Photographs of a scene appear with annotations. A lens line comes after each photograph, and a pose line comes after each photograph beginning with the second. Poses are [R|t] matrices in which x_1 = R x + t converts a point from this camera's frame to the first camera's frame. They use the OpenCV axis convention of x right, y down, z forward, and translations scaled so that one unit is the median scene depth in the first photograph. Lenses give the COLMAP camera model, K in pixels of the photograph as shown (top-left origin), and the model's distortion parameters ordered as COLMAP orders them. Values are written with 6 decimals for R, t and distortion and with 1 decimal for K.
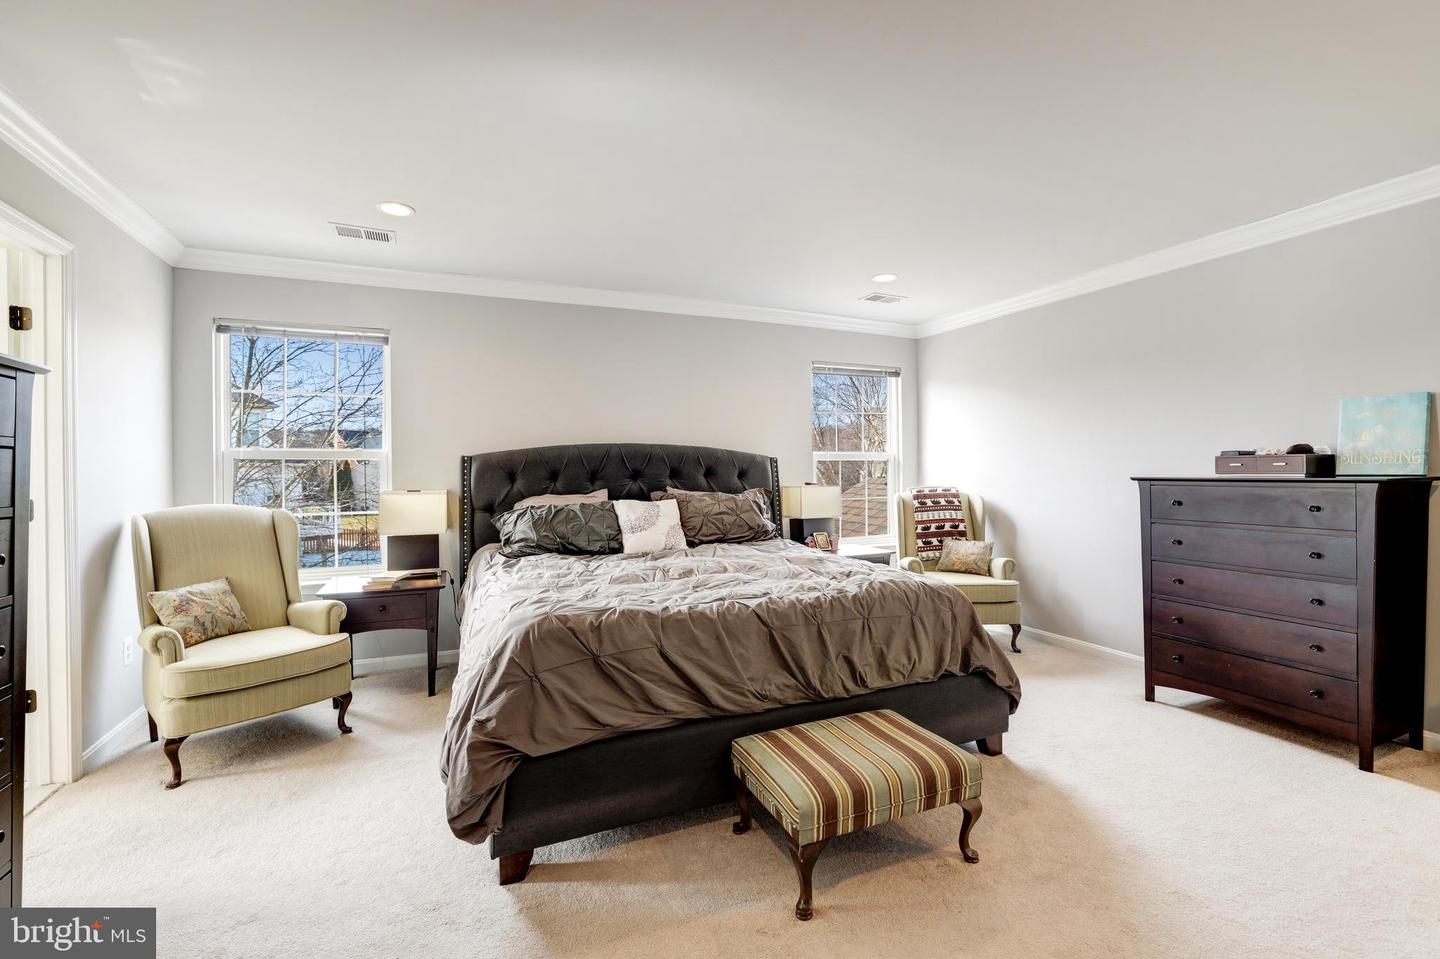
lens RADIAL K [[624.7, 0, 720.0], [0, 624.7, 470.0], [0, 0, 1]] dist [-0.041009, 0.011963]
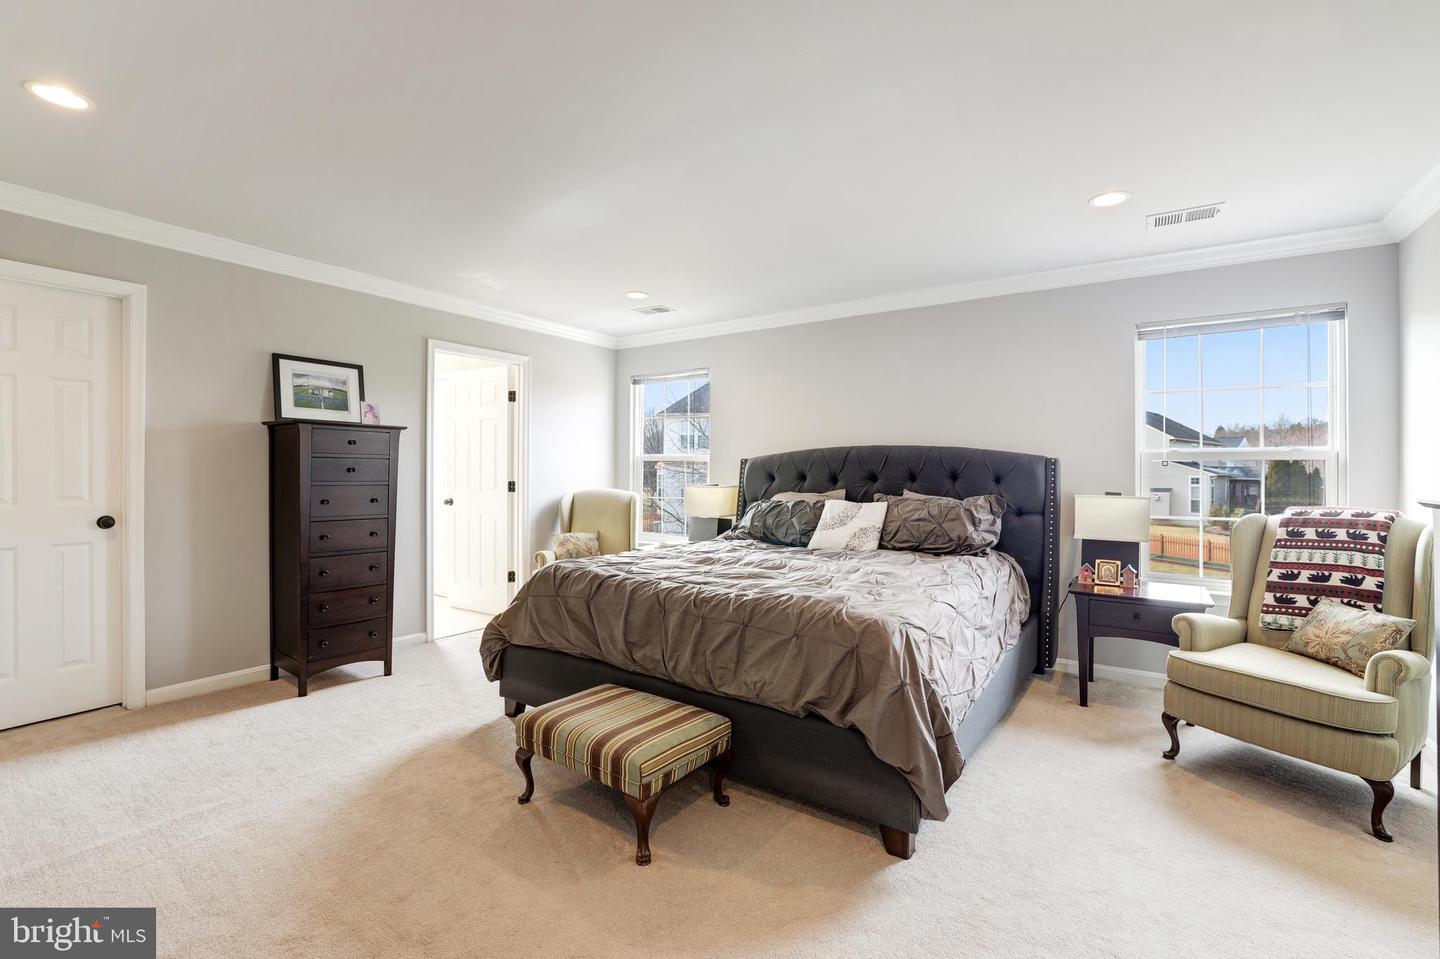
lens RADIAL K [[624.7, 0, 720.0], [0, 624.7, 470.0], [0, 0, 1]] dist [-0.041009, 0.011963]
pose [[0.524194, 0.008249, -0.851559, 0.621162], [-0.012025, 0.999925, 0.002284, -0.002330], [0.851514, 0.009043, 0.524254, 0.272198]]
